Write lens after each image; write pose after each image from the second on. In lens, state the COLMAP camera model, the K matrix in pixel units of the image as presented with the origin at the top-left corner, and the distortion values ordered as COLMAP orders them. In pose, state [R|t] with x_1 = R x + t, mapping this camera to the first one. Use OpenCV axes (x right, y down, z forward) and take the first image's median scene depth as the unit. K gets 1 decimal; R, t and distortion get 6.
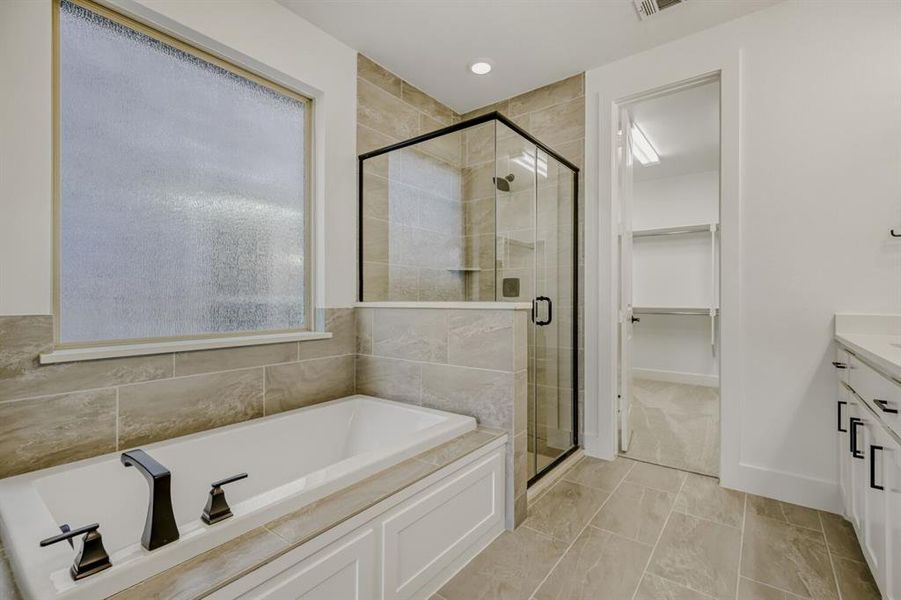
lens RADIAL K [[401.3, 0, 456.9], [0, 401.3, 296.9], [0, 0, 1]] dist [0.004185, 0.000546]
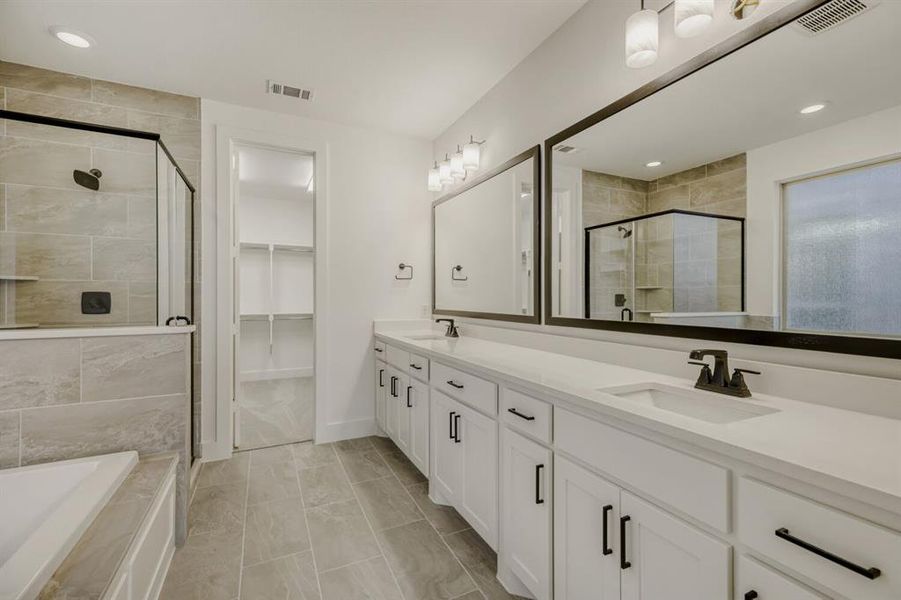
lens RADIAL K [[401.3, 0, 456.9], [0, 401.3, 296.9], [0, 0, 1]] dist [0.004185, 0.000546]
pose [[0.453849, 0.001088, 0.891078, -0.407348], [-0.002854, 0.999996, 0.000232, -0.056796], [-0.891074, -0.002649, 0.453851, -0.095797]]
